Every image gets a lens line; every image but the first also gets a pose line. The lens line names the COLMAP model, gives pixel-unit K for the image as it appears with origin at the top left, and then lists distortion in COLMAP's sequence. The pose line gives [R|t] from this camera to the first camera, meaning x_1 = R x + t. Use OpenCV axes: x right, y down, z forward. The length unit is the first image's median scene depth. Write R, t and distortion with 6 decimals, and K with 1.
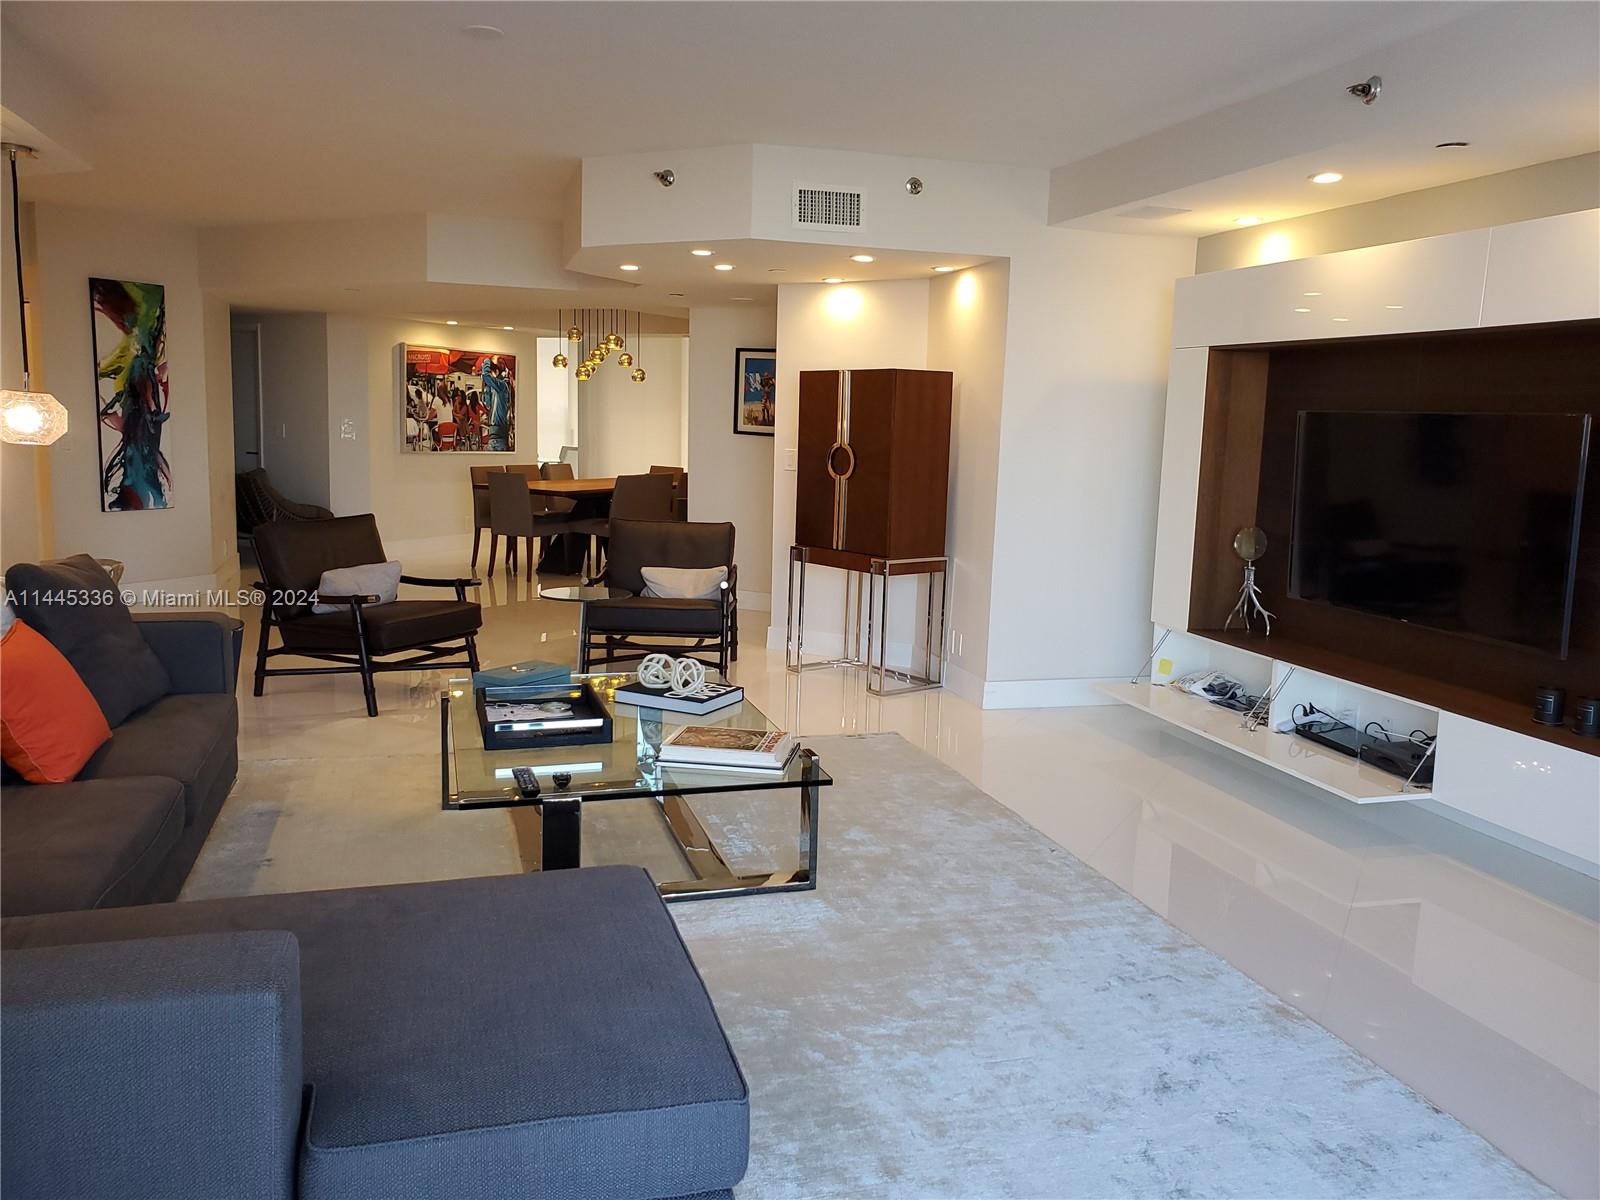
lens RADIAL K [[1233.9, 0, 810.0], [0, 1233.9, 601.9], [0, 0, 1]] dist [0.061071, -0.074139]
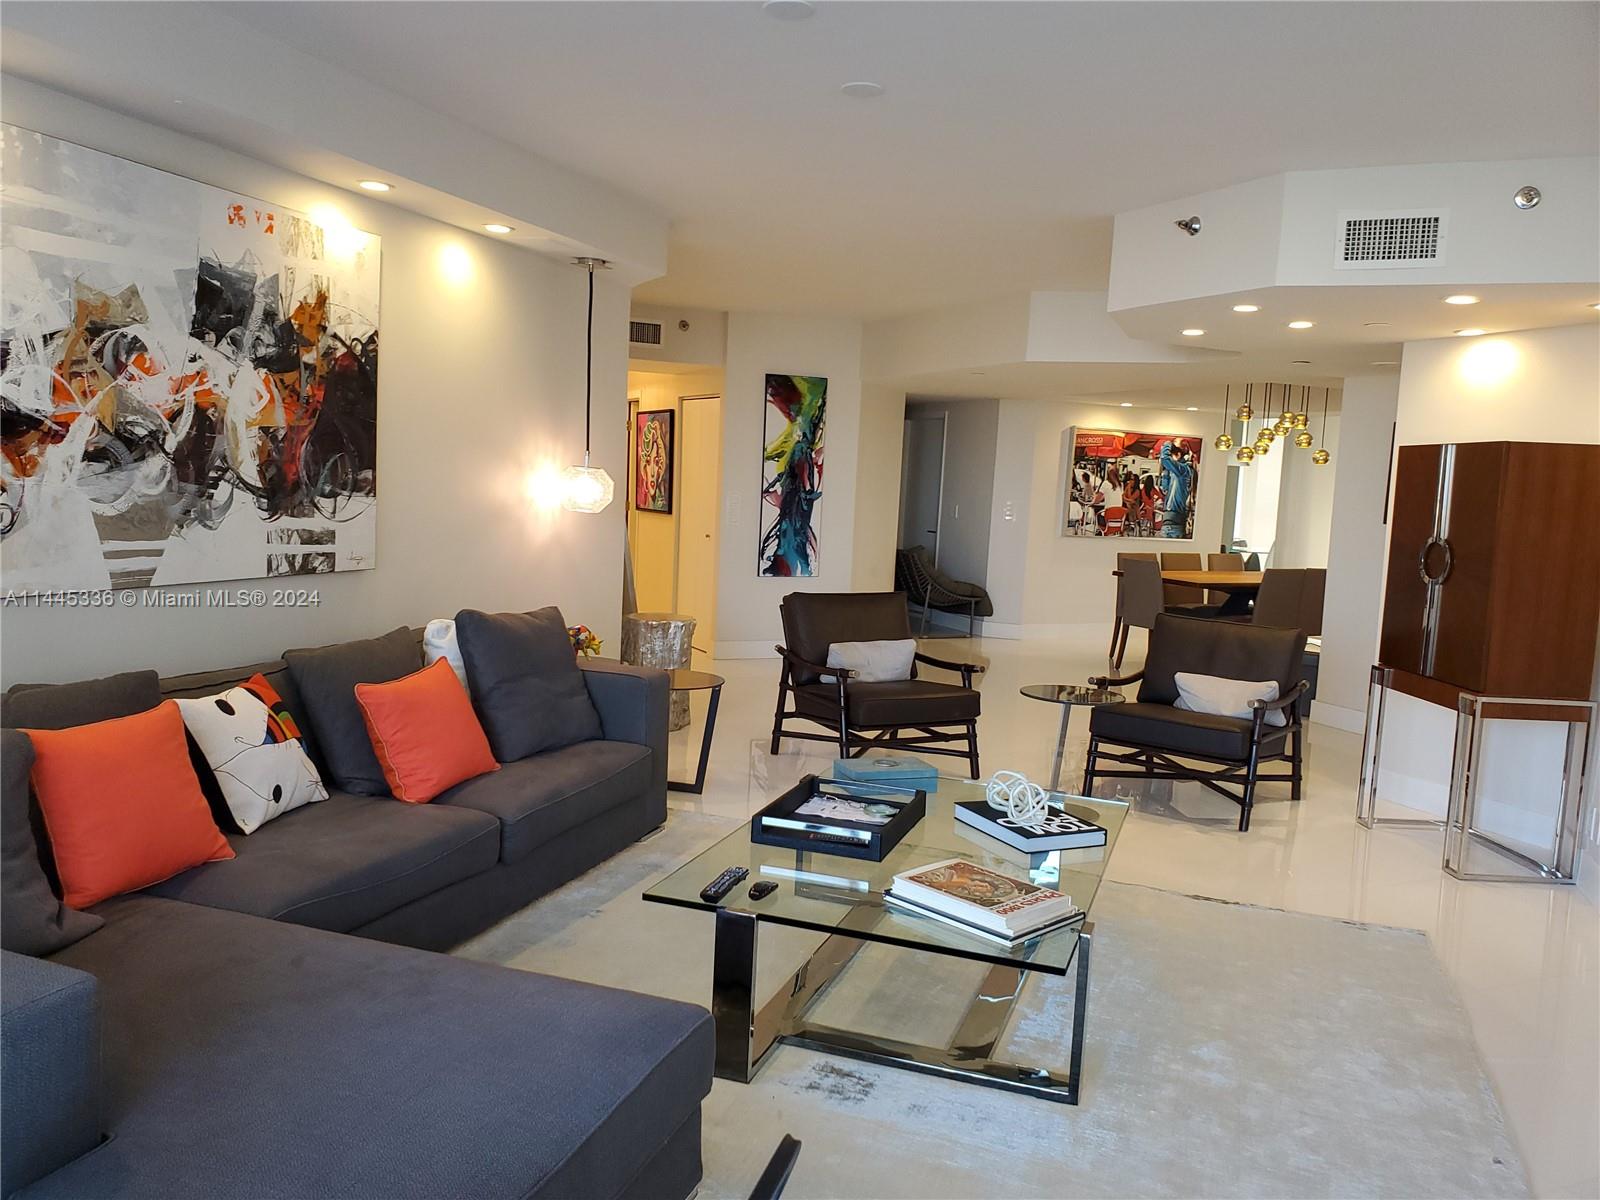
lens RADIAL K [[1233.9, 0, 805.2], [0, 1233.9, 613.2], [0, 0, 1]] dist [0.061071, -0.074139]
pose [[0.797503, 0.075167, -0.598615, 0.151984], [-0.111258, 0.993514, -0.023469, -0.017277], [0.592968, 0.085317, 0.800693, 0.125413]]
